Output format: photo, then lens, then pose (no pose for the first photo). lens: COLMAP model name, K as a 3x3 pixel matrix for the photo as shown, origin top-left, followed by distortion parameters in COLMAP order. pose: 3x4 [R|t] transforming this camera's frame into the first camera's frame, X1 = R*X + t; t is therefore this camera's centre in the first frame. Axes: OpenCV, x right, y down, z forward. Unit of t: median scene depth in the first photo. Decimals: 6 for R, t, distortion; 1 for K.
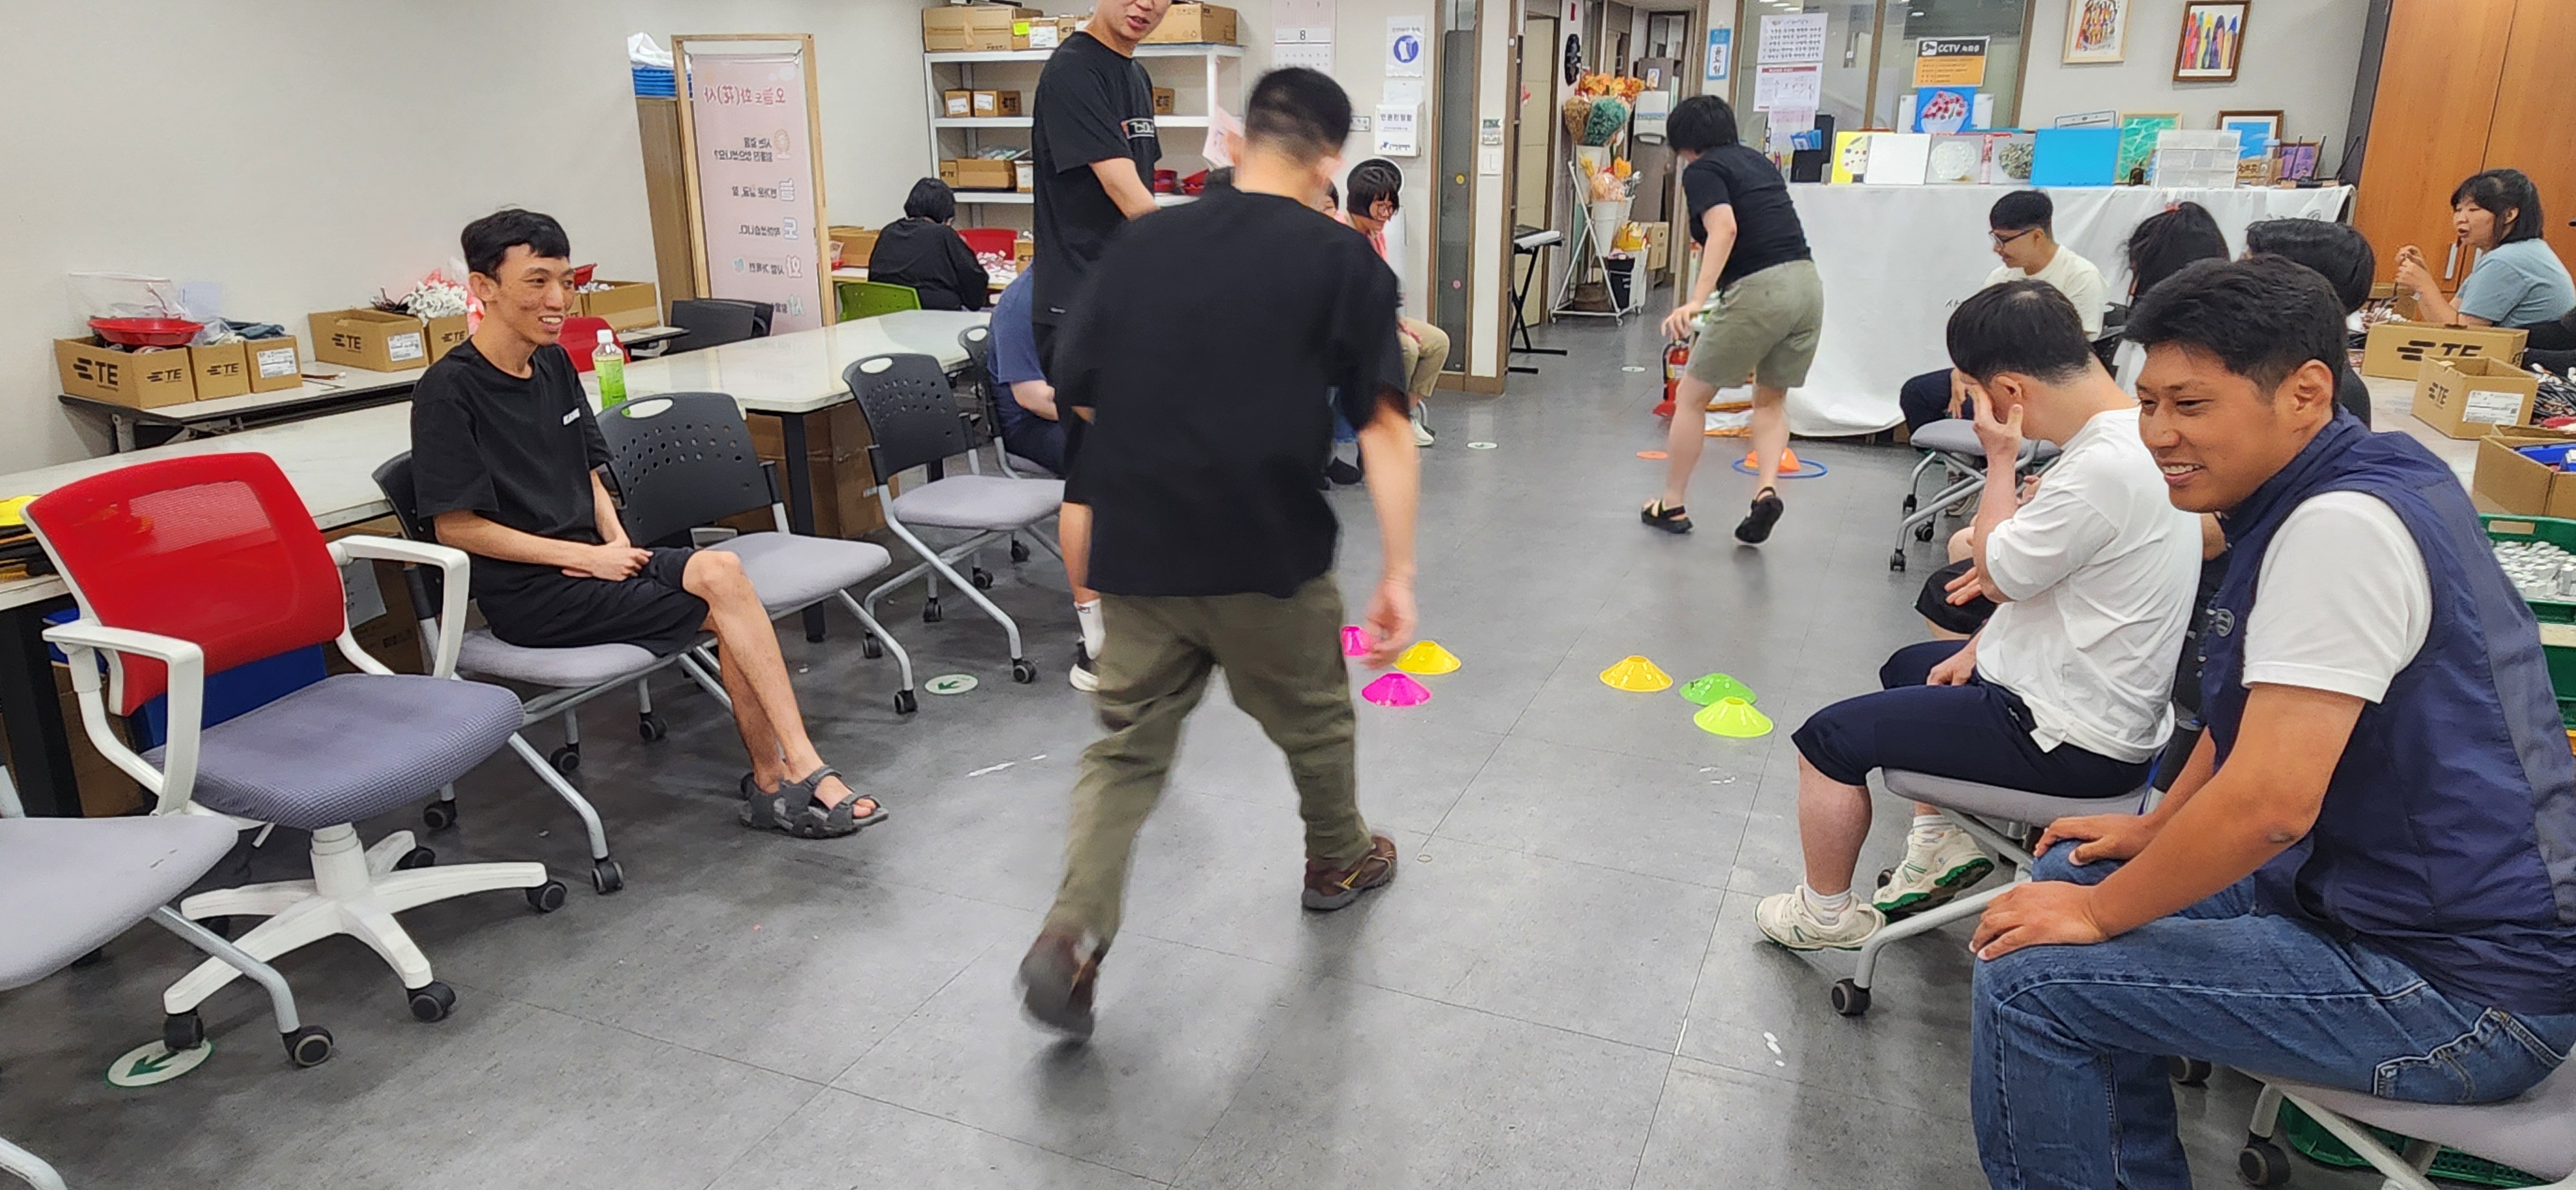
lens RADIAL K [[1532.9, 0, 1300.6], [0, 1532.9, 612.2], [0, 0, 1]] dist [0.003756, 0.000450]
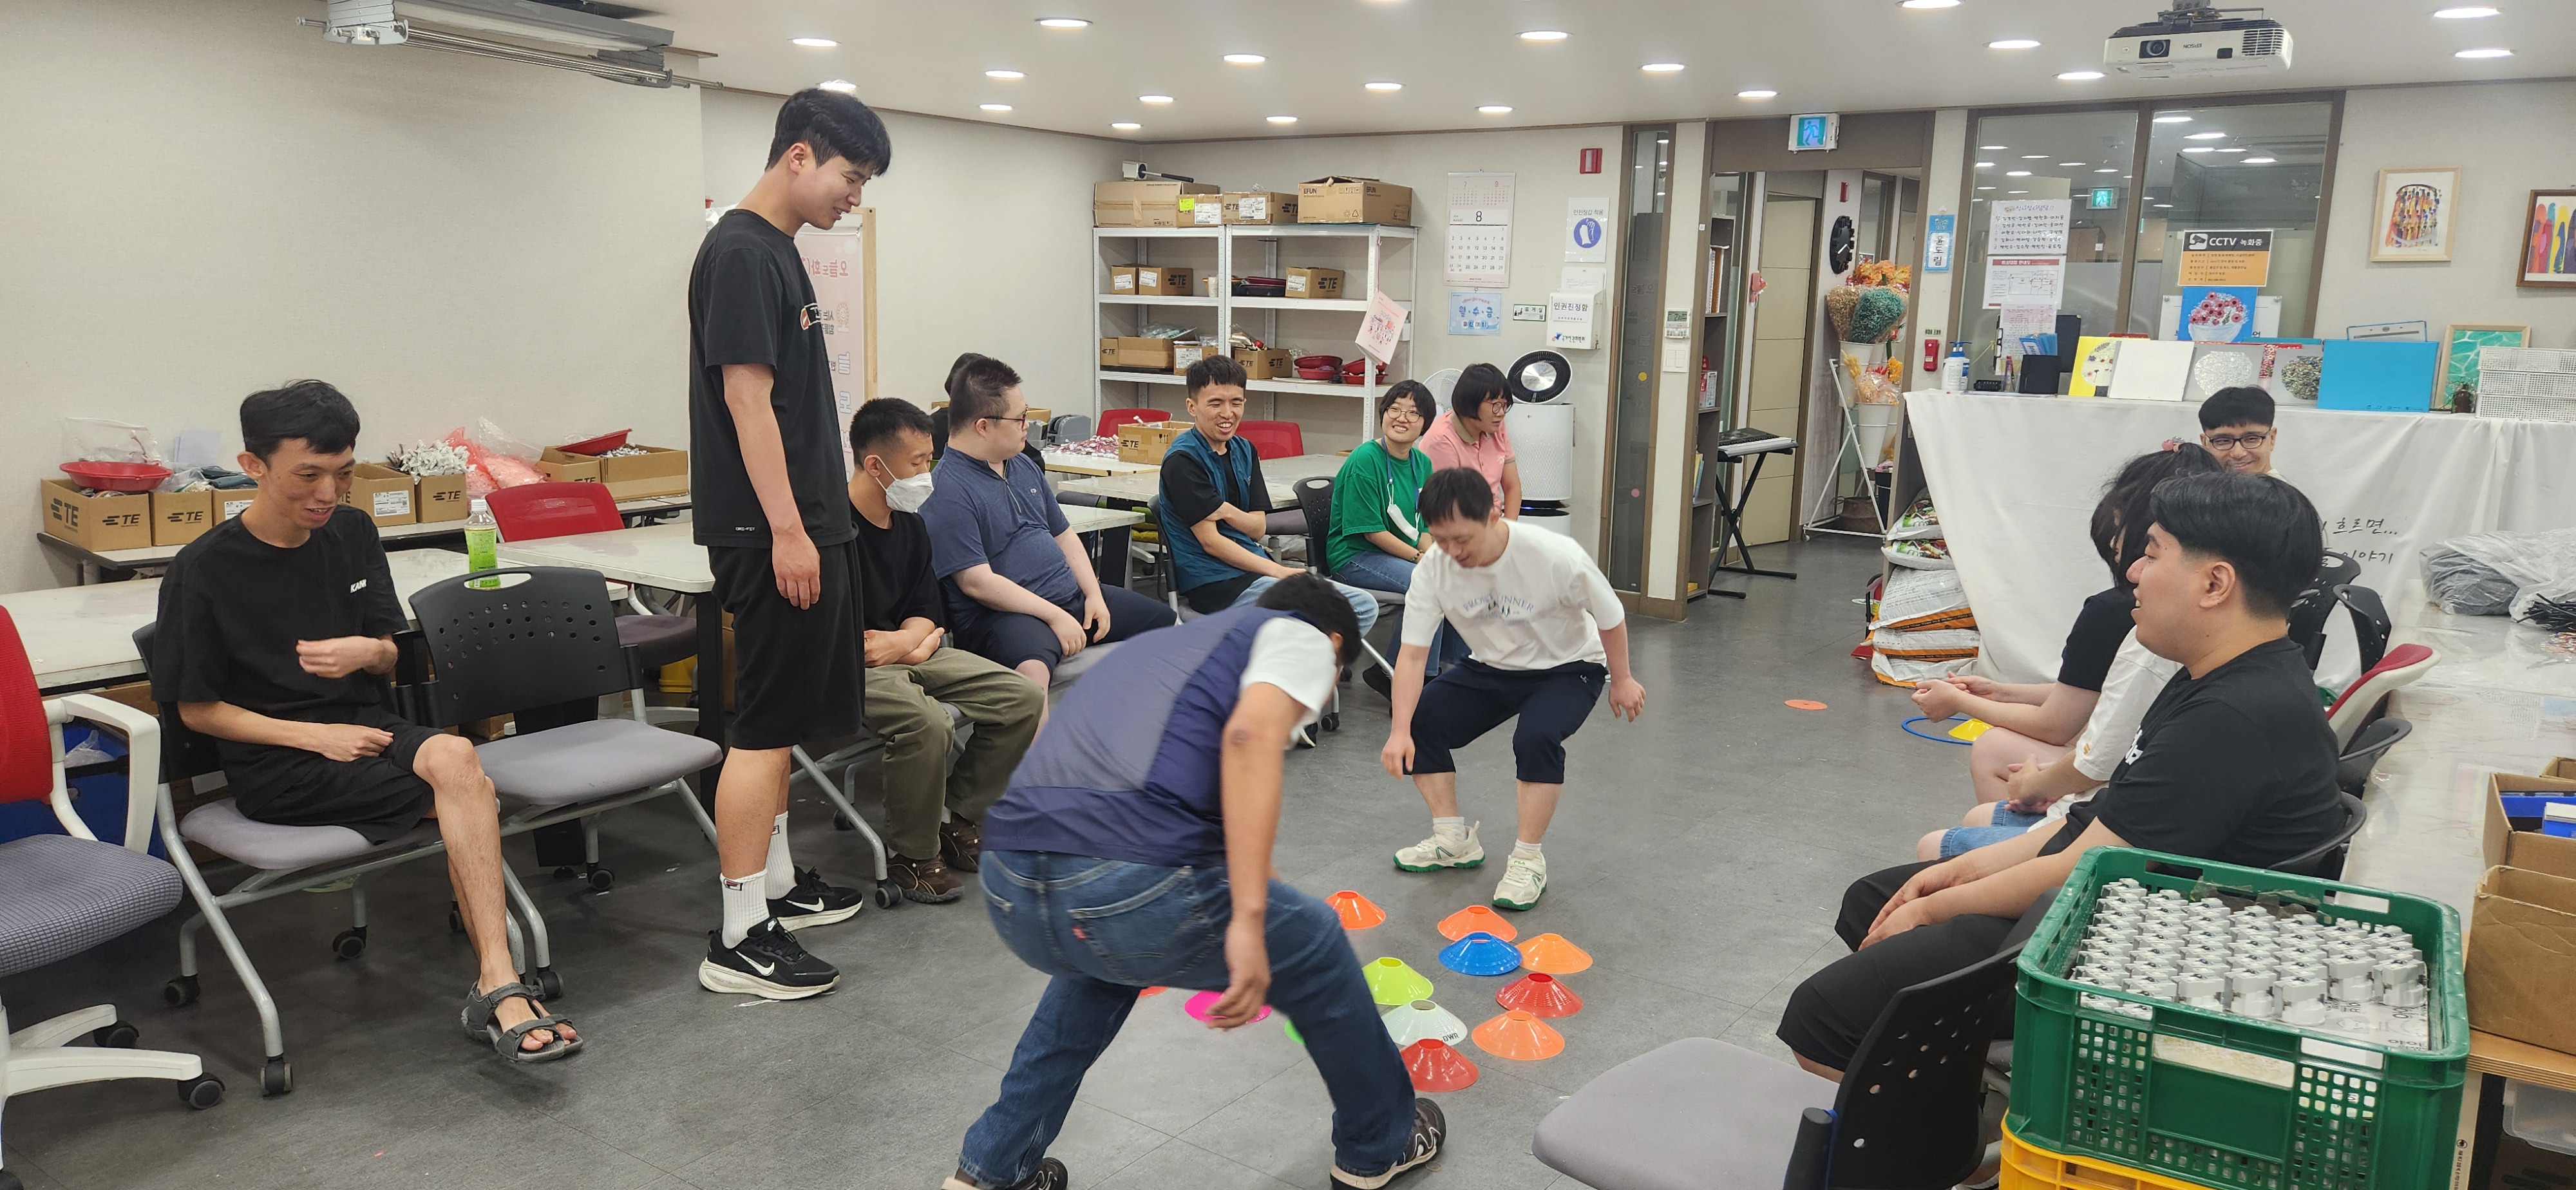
lens RADIAL K [[1723.7, 0, 1325.3], [0, 1723.7, 594.4], [0, 0, 1]] dist [0.069839, -0.054145]
pose [[0.977212, 0.061388, -0.203197, 0.176970], [-0.089173, 0.987425, -0.130538, -0.016608], [0.192629, 0.145683, 0.970397, 0.024657]]
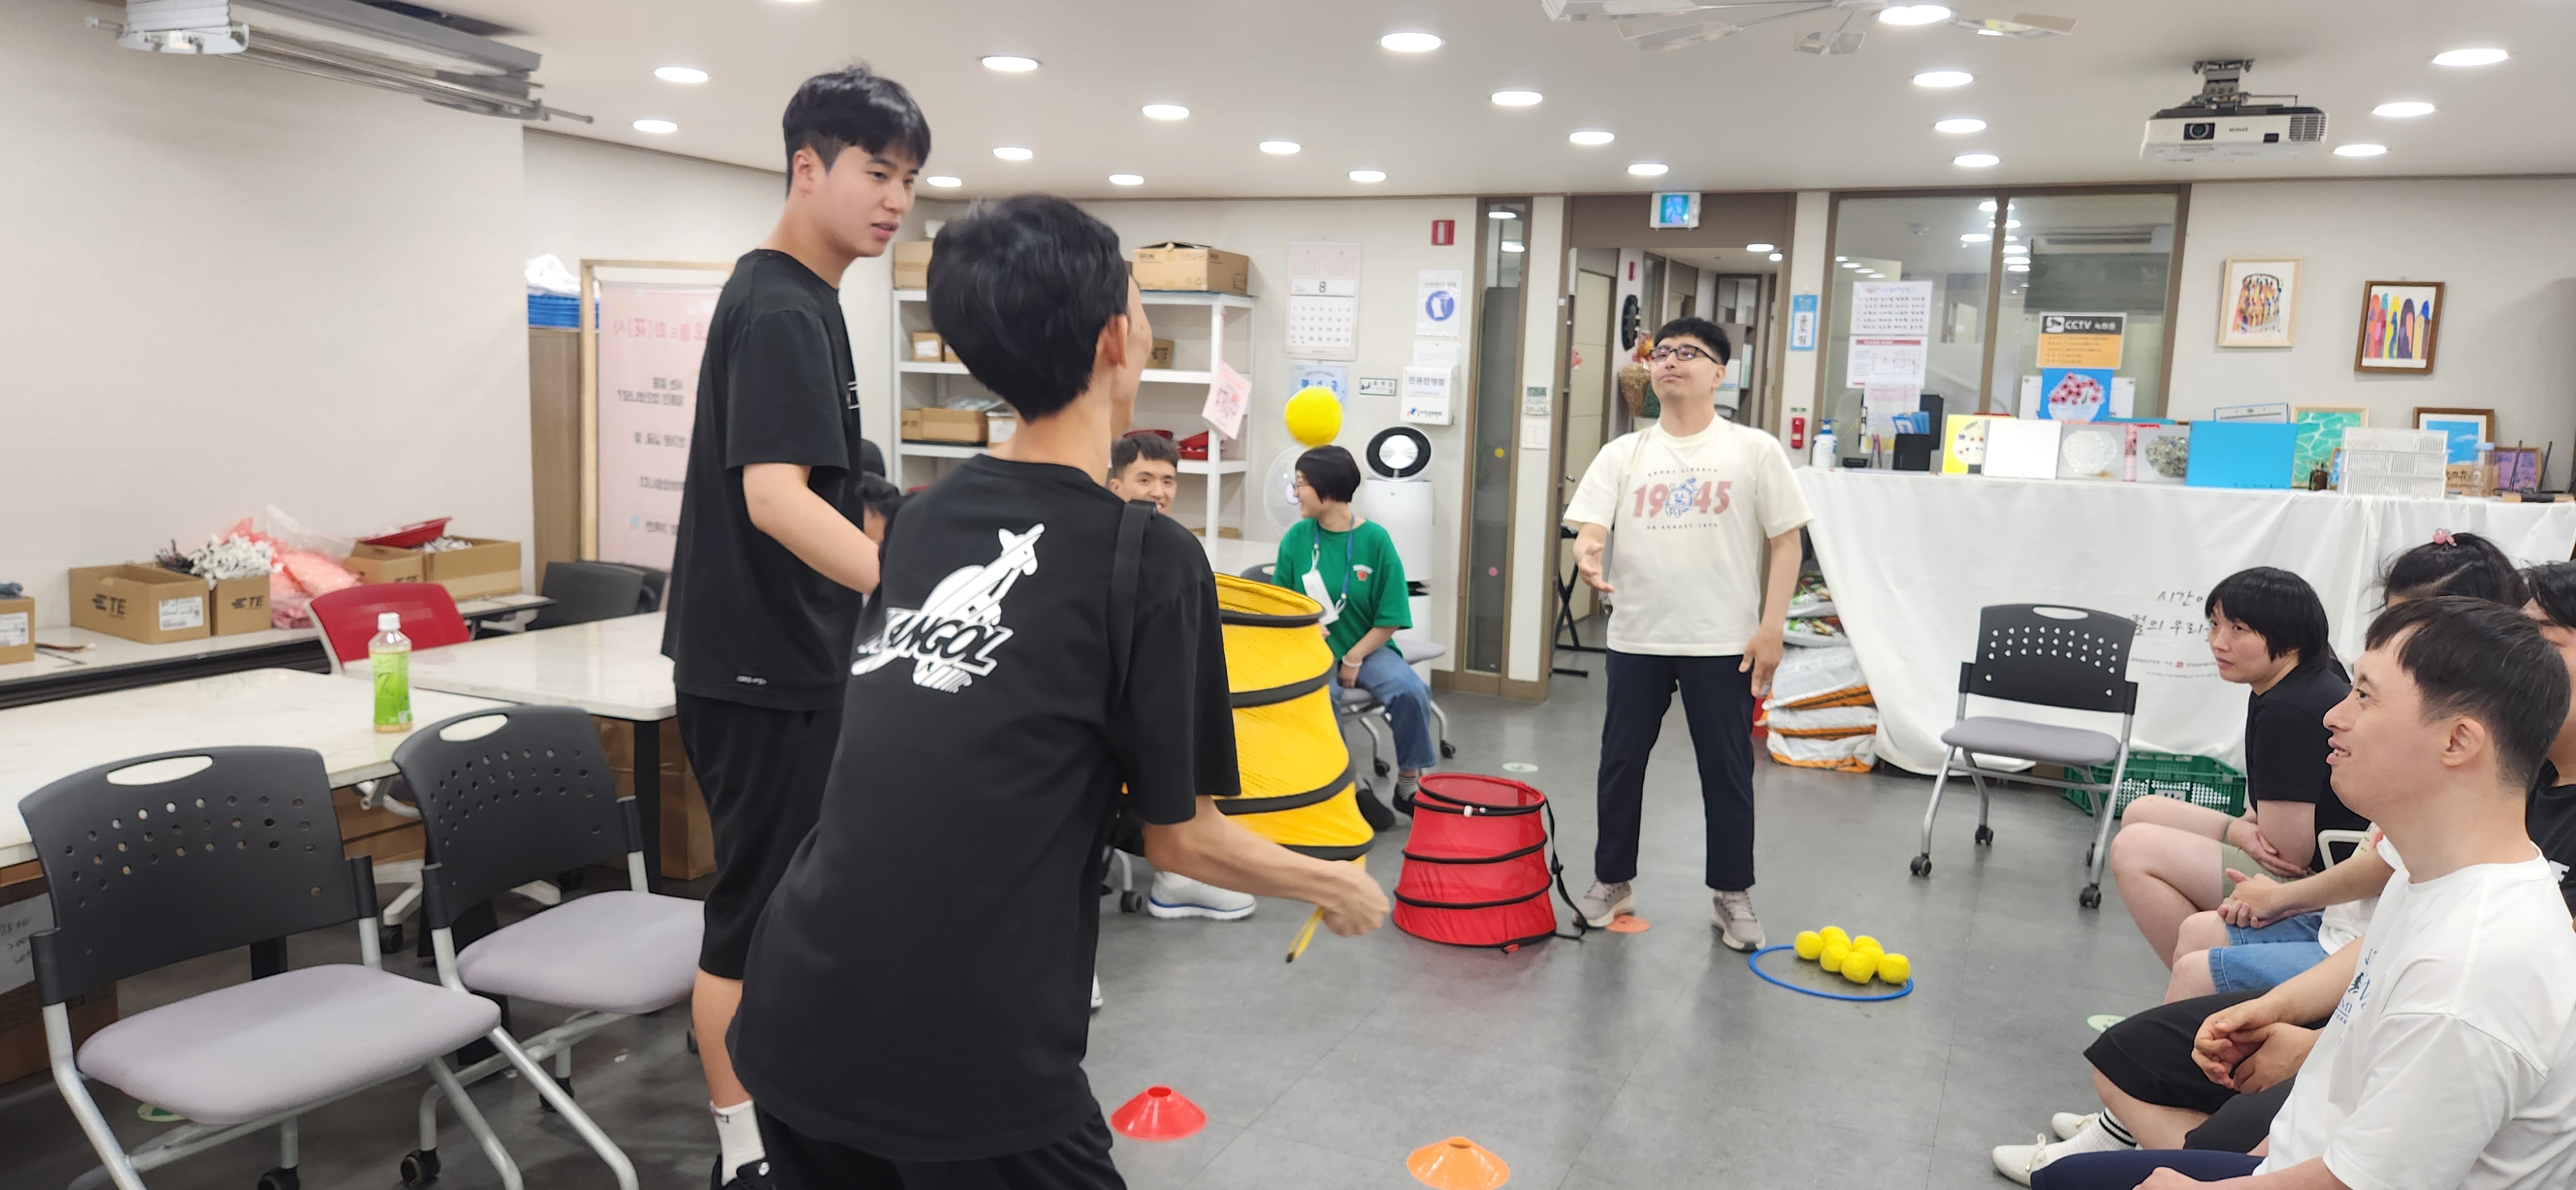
lens RADIAL K [[1723.7, 0, 1287.5], [0, 1723.7, 601.6], [0, 0, 1]] dist [0.069839, -0.054145]
pose [[0.999073, 0.038333, -0.019584, 0.009378], [-0.041199, 0.983353, -0.176971, -0.030606], [0.012475, 0.177614, 0.984021, 0.077616]]
